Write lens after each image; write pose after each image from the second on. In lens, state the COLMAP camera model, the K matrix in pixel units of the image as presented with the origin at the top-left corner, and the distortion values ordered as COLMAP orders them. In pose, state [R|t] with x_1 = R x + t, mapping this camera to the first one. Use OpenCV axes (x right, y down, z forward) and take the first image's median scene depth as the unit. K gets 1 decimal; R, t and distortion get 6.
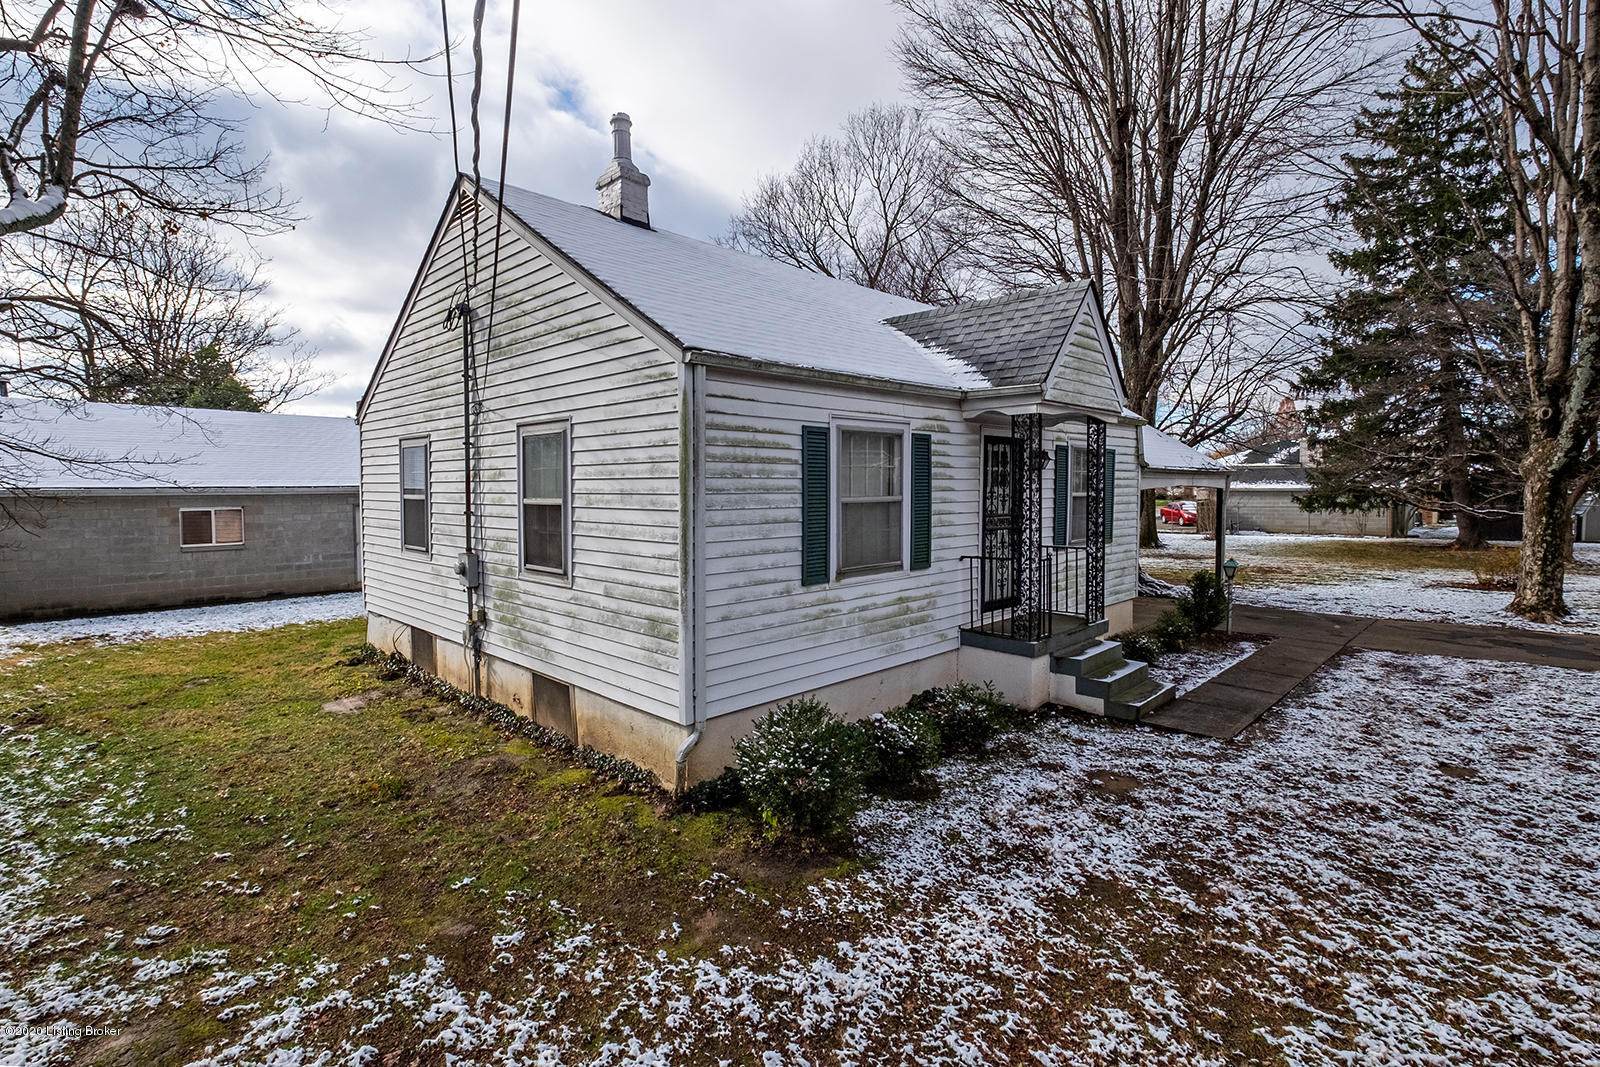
lens RADIAL K [[739.5, 0, 792.0], [0, 739.5, 533.1], [0, 0, 1]] dist [-0.001609, -0.000108]
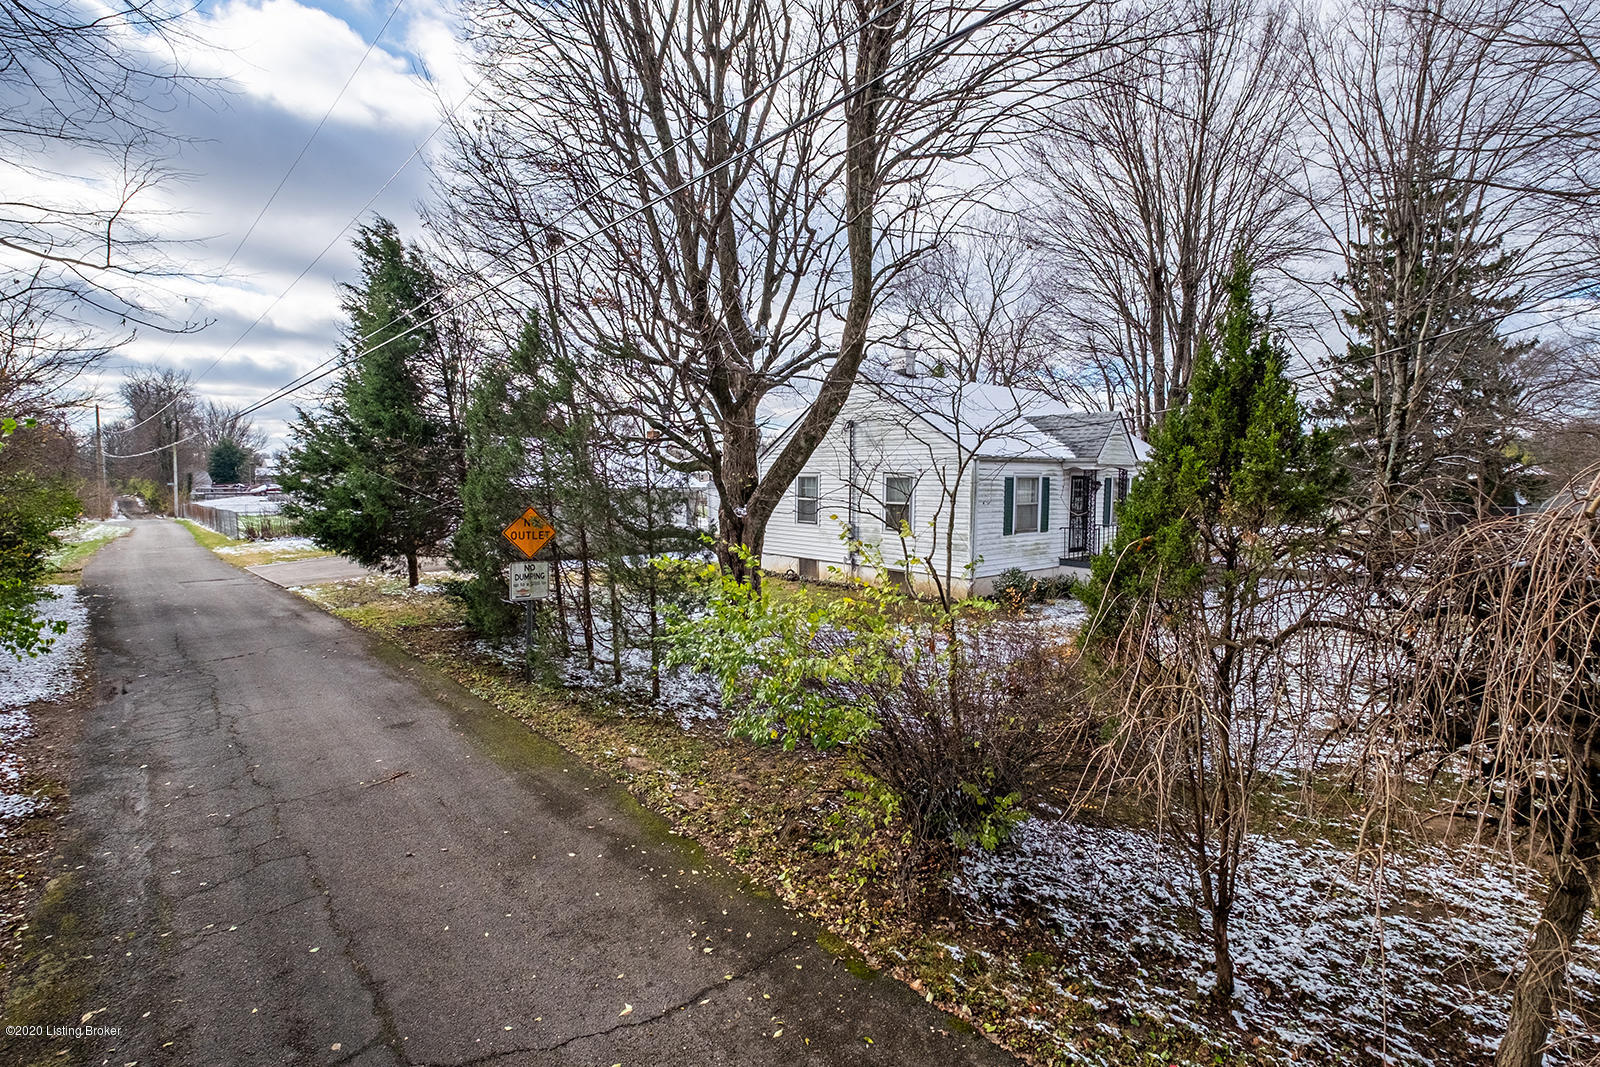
lens RADIAL K [[697.1, 0, 809.7], [0, 697.1, 537.0], [0, 0, 1]] dist [-0.004818, -0.000827]
pose [[0.995990, 0.015650, -0.088091, -0.382635], [-0.014048, 0.999725, 0.018775, 0.031450], [0.088360, -0.017462, 0.995936, -1.319871]]
